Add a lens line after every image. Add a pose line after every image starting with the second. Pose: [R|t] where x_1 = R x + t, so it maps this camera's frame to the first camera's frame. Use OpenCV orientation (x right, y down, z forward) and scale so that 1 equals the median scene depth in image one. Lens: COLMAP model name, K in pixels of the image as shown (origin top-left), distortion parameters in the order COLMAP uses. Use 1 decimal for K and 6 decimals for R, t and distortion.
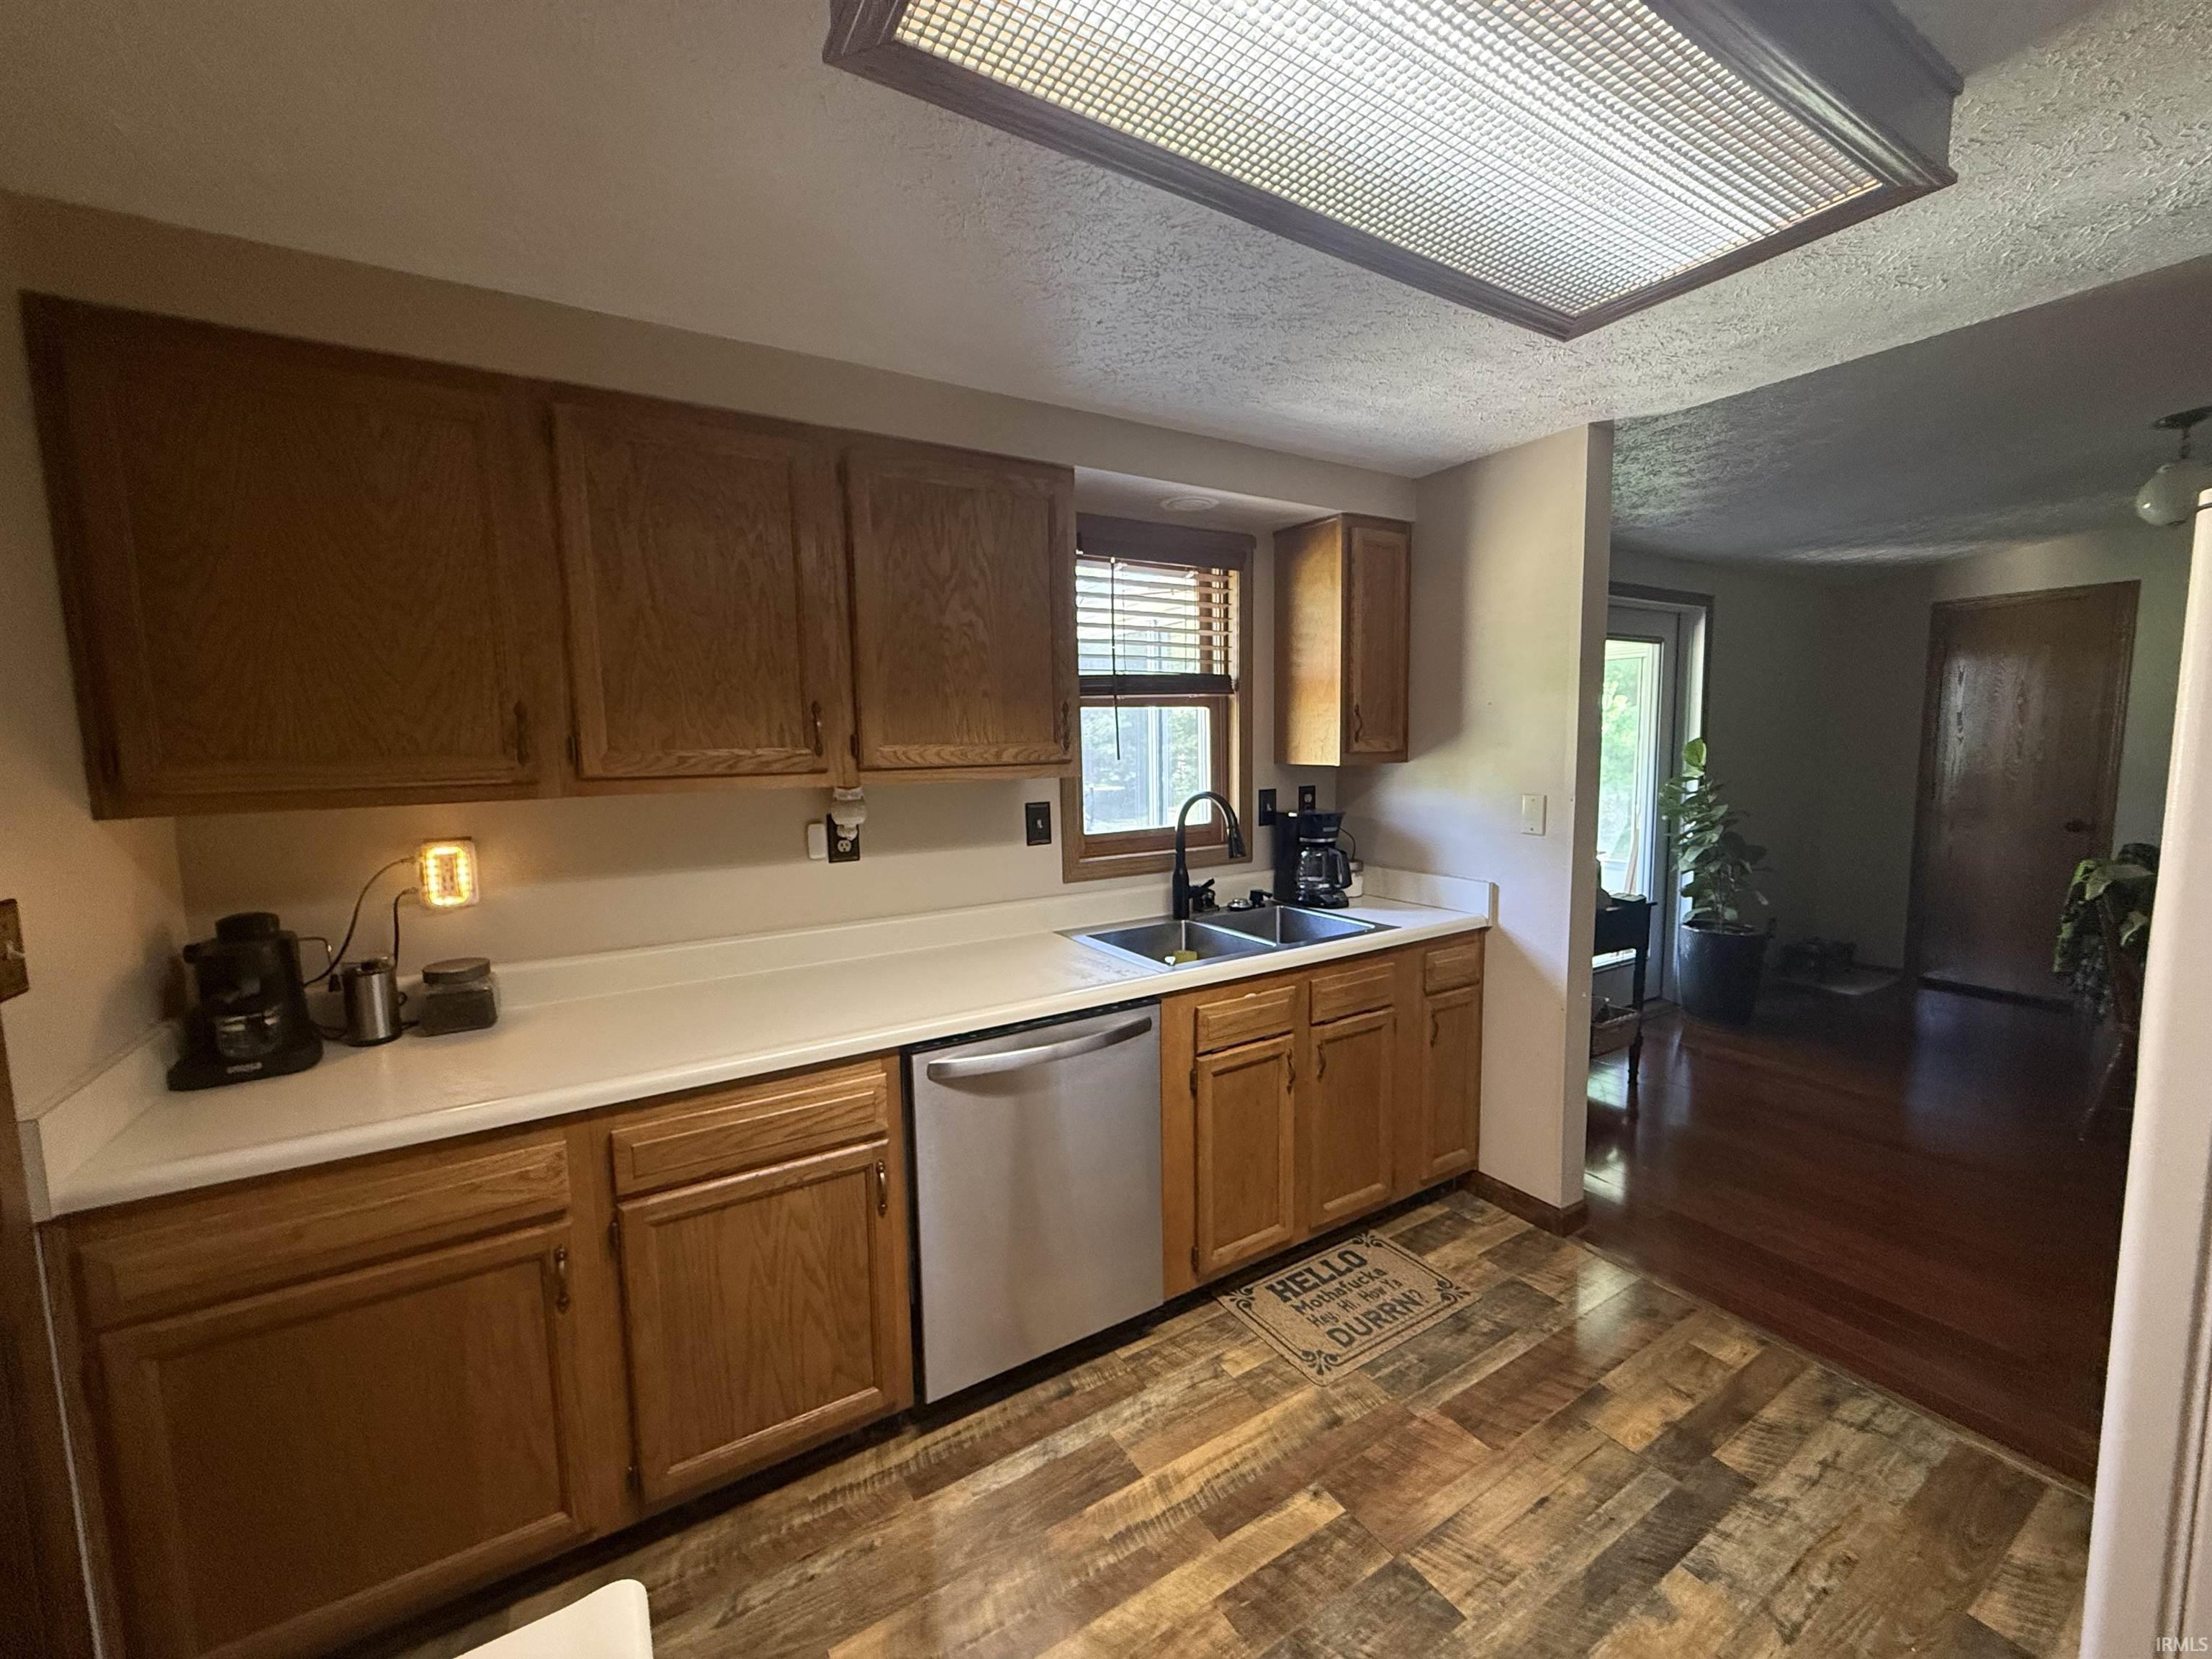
lens RADIAL K [[887.5, 0, 1102.0], [0, 887.5, 829.1], [0, 0, 1]] dist [0.003352, 0.000073]
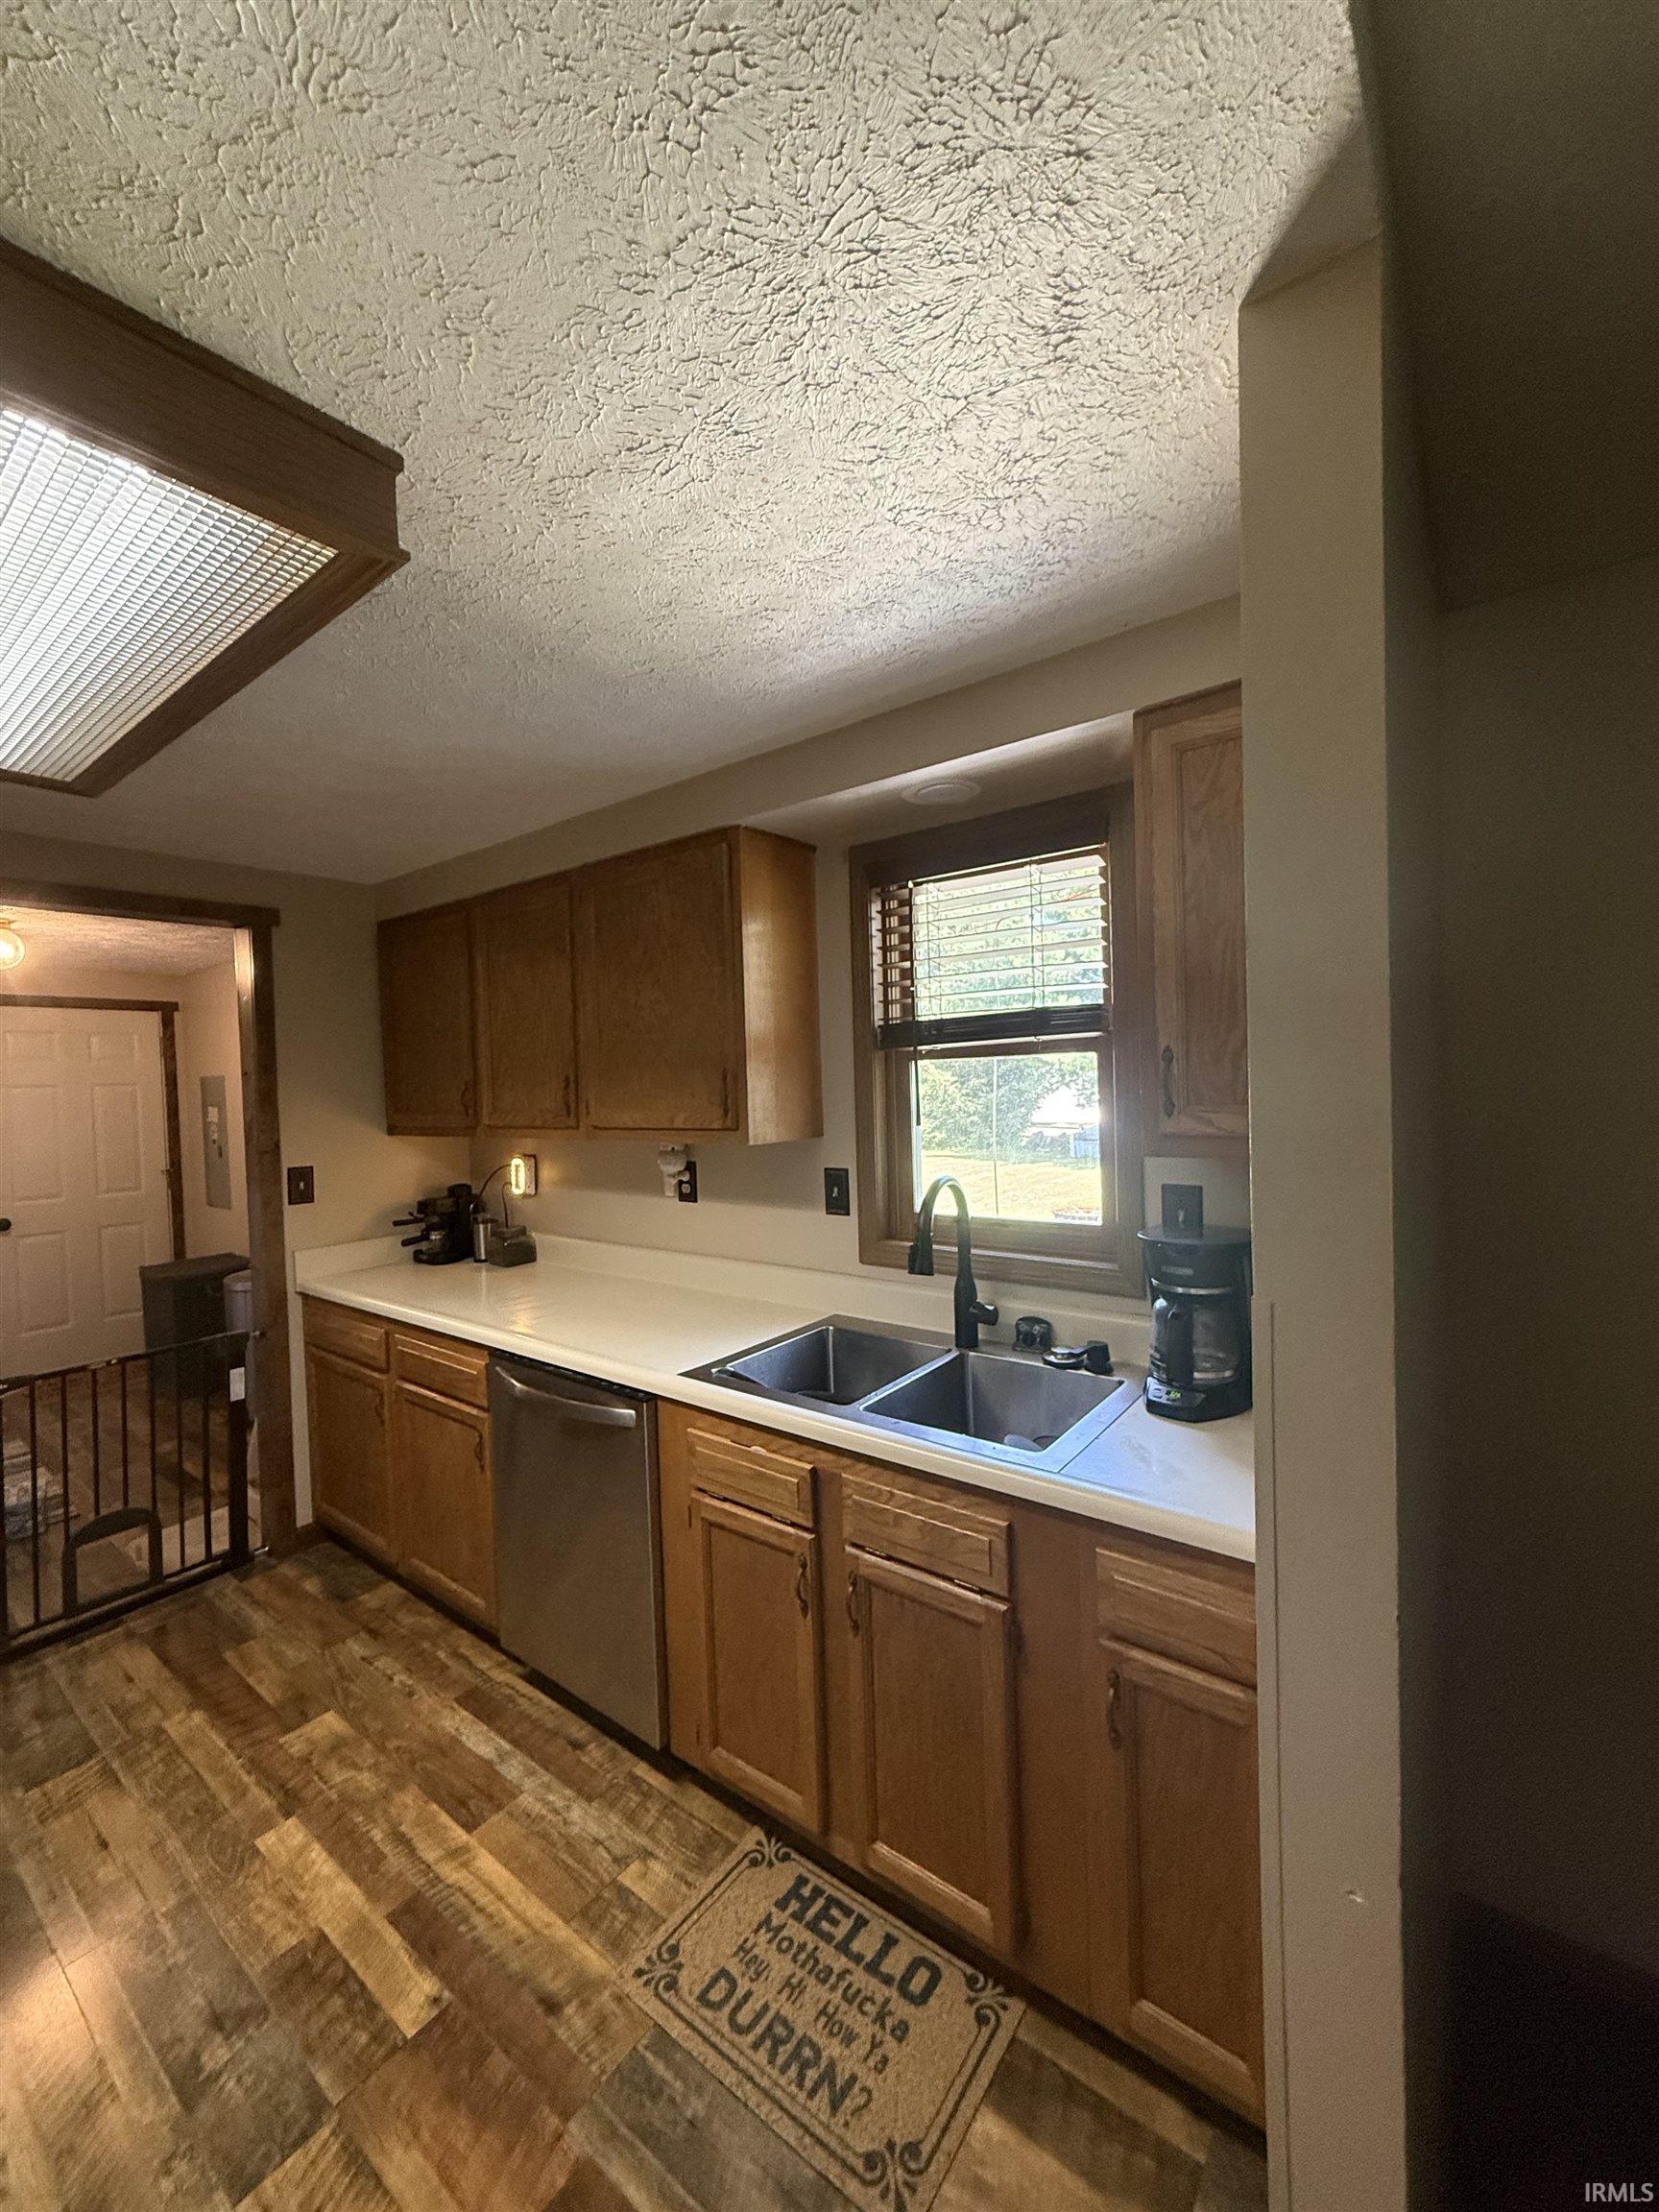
lens RADIAL K [[887.5, 0, 821.4], [0, 887.5, 1097.1], [0, 0, 1]] dist [0.003352, 0.000073]
pose [[0.346854, 0.024906, -0.937588, 0.995572], [-0.067834, 0.997696, 0.001408, -0.132418], [0.935463, 0.063112, 0.347745, 0.853059]]
